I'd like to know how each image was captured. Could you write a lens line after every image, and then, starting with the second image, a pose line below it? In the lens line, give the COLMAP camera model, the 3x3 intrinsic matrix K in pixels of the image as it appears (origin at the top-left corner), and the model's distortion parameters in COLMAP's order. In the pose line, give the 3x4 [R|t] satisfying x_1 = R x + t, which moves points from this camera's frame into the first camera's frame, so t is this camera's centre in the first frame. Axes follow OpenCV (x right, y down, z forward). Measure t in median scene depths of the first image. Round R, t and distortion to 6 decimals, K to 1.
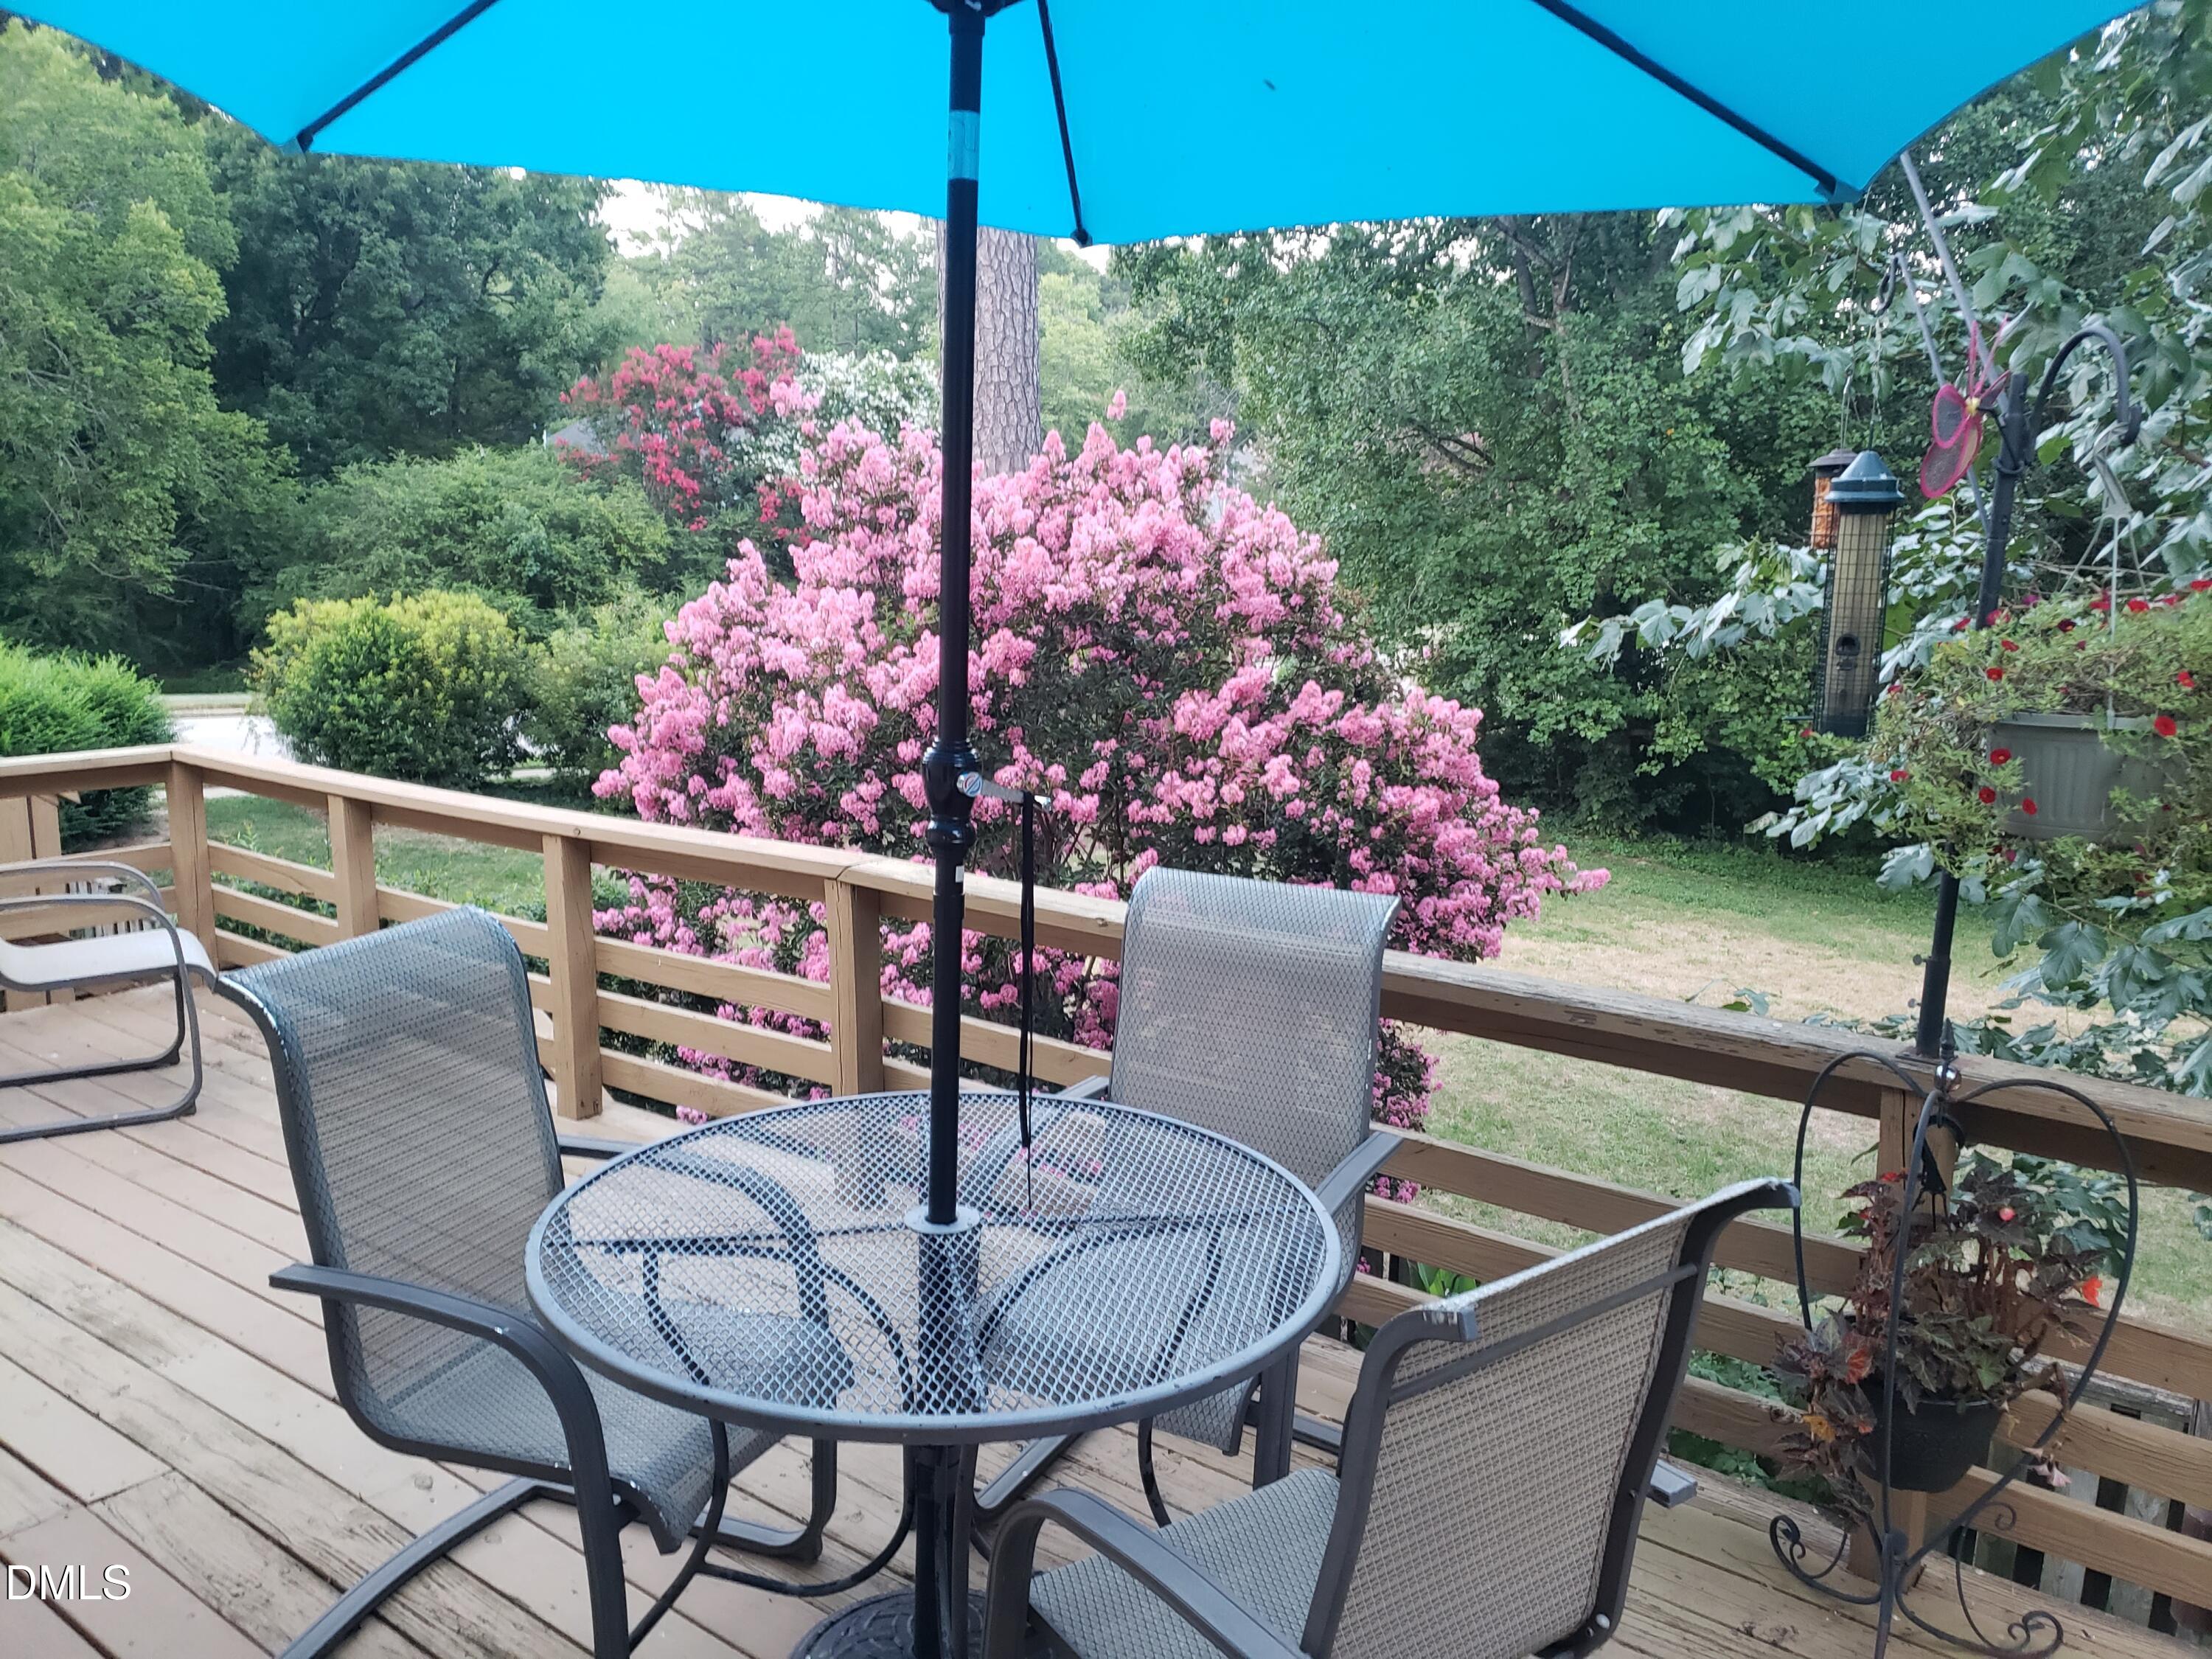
lens RADIAL K [[1688.8, 0, 1106.0], [0, 1688.8, 829.5], [0, 0, 1]] dist [0.020707, 0.006162]
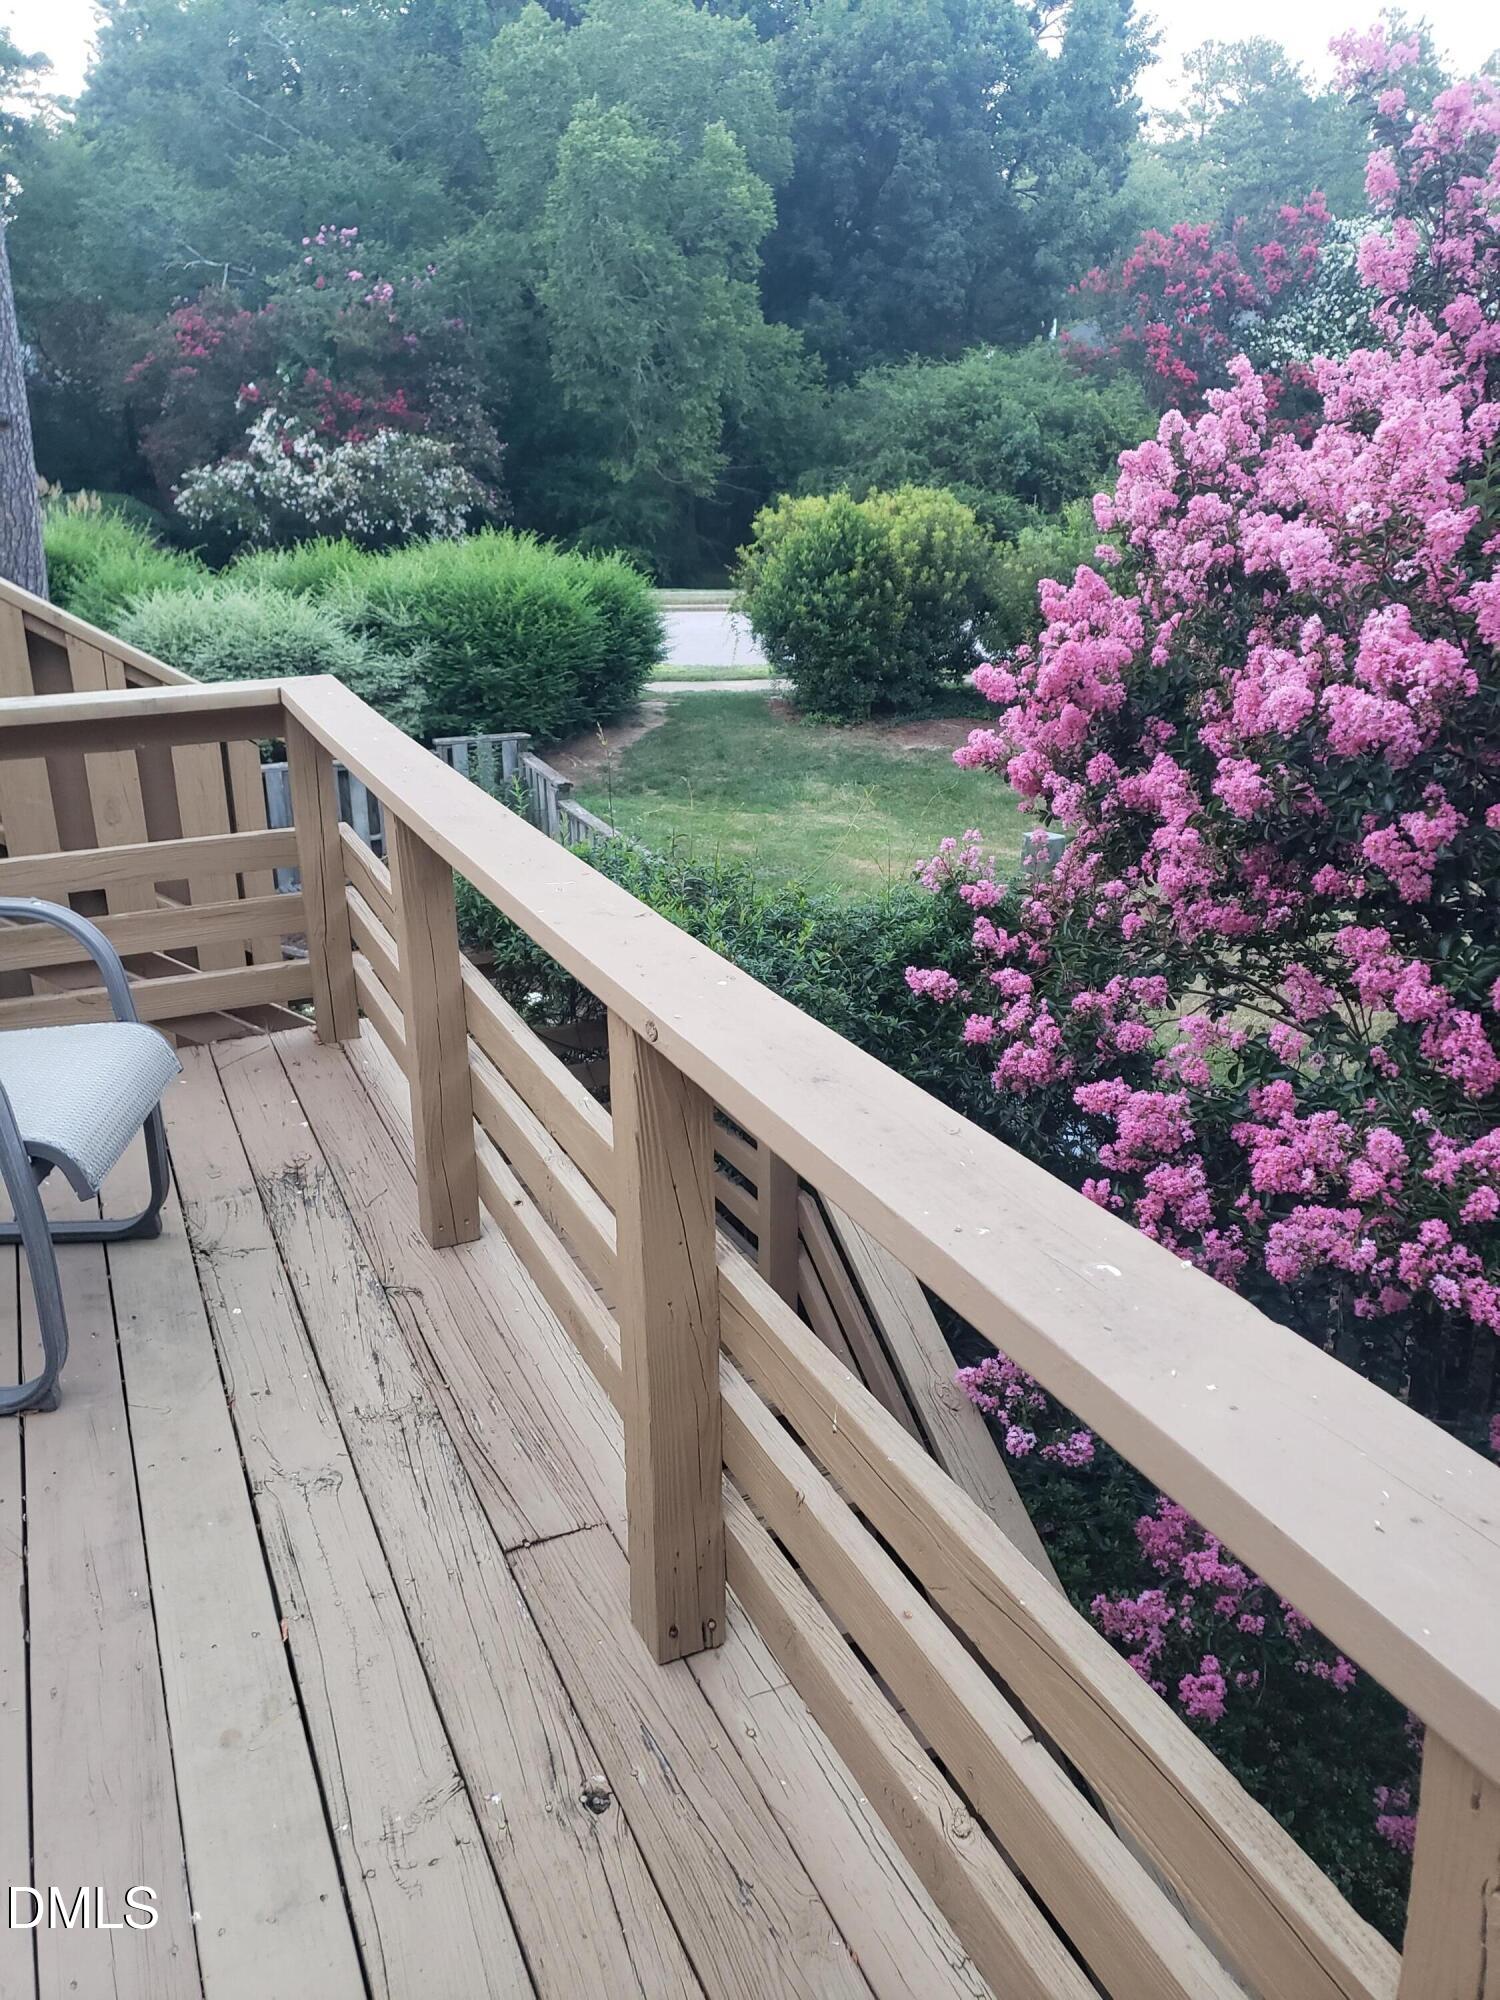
lens RADIAL K [[1526.9, 0, 737.1], [0, 1526.9, 988.4], [0, 0, 1]] dist [0.020707, 0.006162]
pose [[0.873853, 0.141927, -0.465013, -0.030031], [-0.060624, 0.980787, 0.185424, -0.014053], [0.482395, -0.133842, 0.865668, 0.150033]]
